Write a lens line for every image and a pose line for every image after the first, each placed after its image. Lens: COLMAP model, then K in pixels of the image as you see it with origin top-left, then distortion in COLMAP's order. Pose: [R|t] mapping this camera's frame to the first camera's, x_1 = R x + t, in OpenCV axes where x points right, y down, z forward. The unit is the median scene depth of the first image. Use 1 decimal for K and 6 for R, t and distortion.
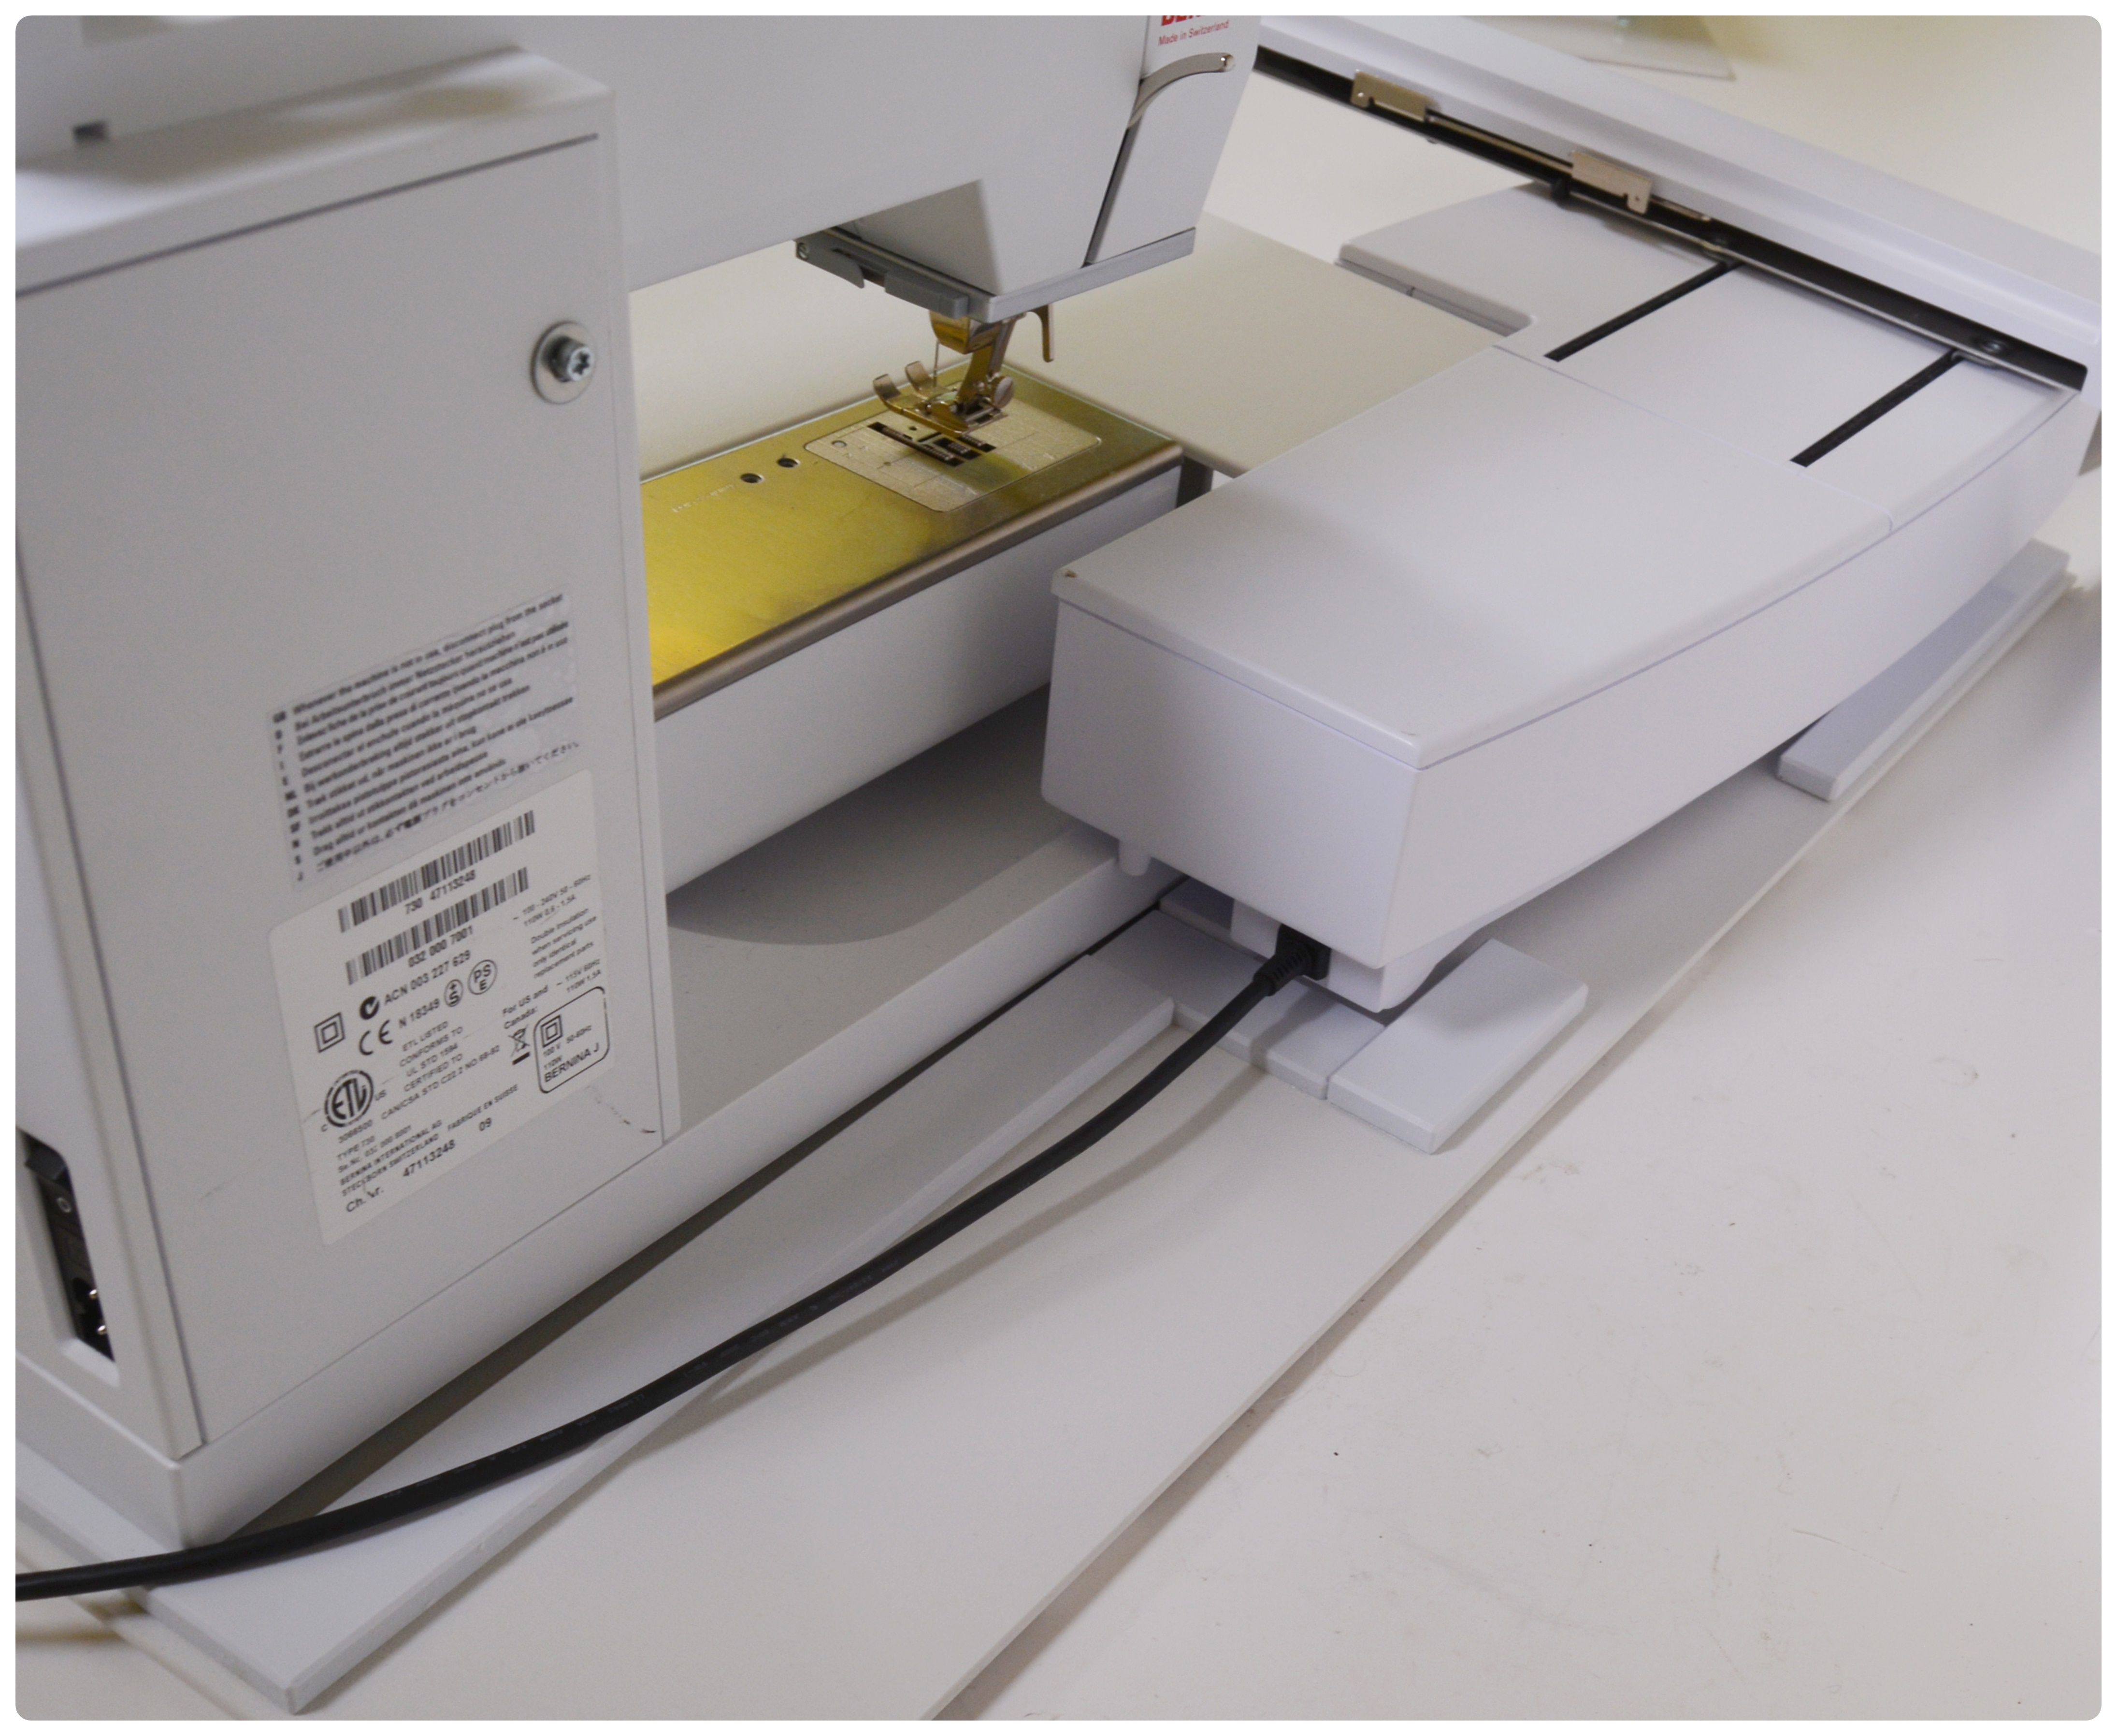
lens RADIAL K [[2457.3, 0, 1063.6], [0, 2457.3, 867.0], [0, 0, 1]] dist [-0.051866, 0.000000]
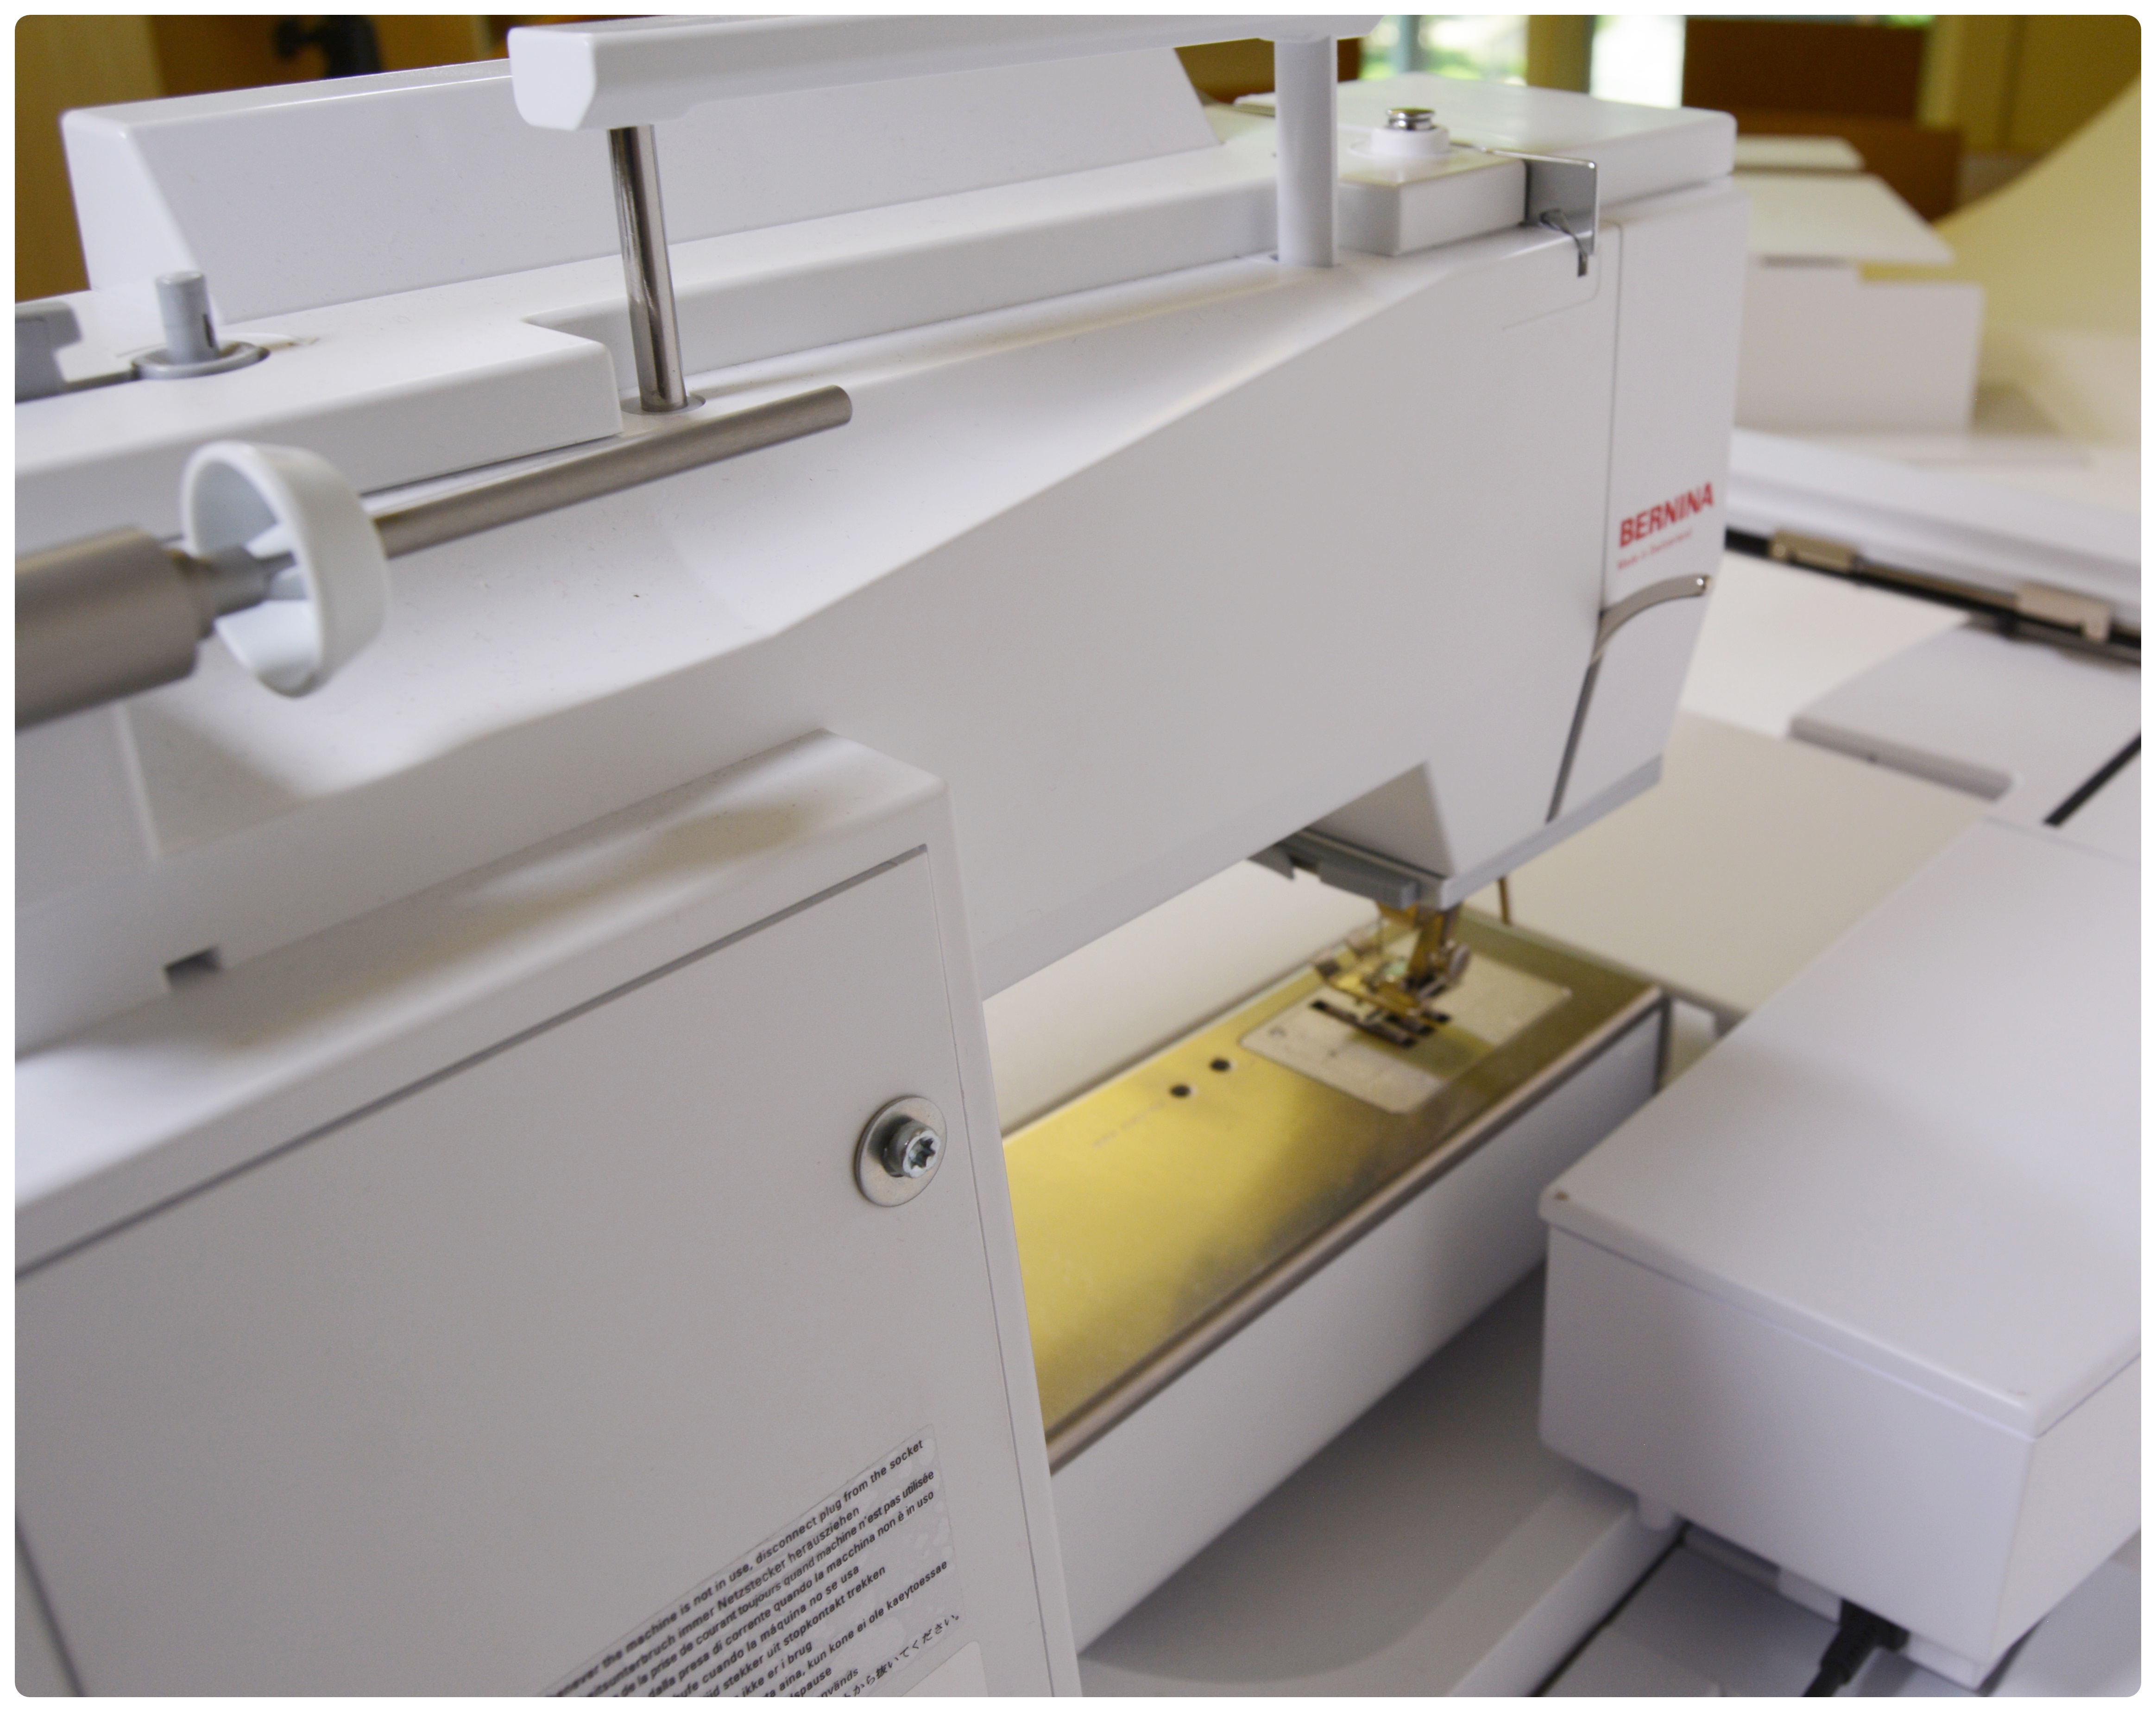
lens RADIAL K [[1765.6, 0, 1072.7], [0, 1765.6, 860.1], [0, 0, 1]] dist [-0.041148, 0.005758]
pose [[0.975872, -0.072149, -0.206077, -0.028557], [0.049216, 0.992224, -0.114325, -0.173816], [0.212723, 0.101424, 0.971834, 0.367424]]
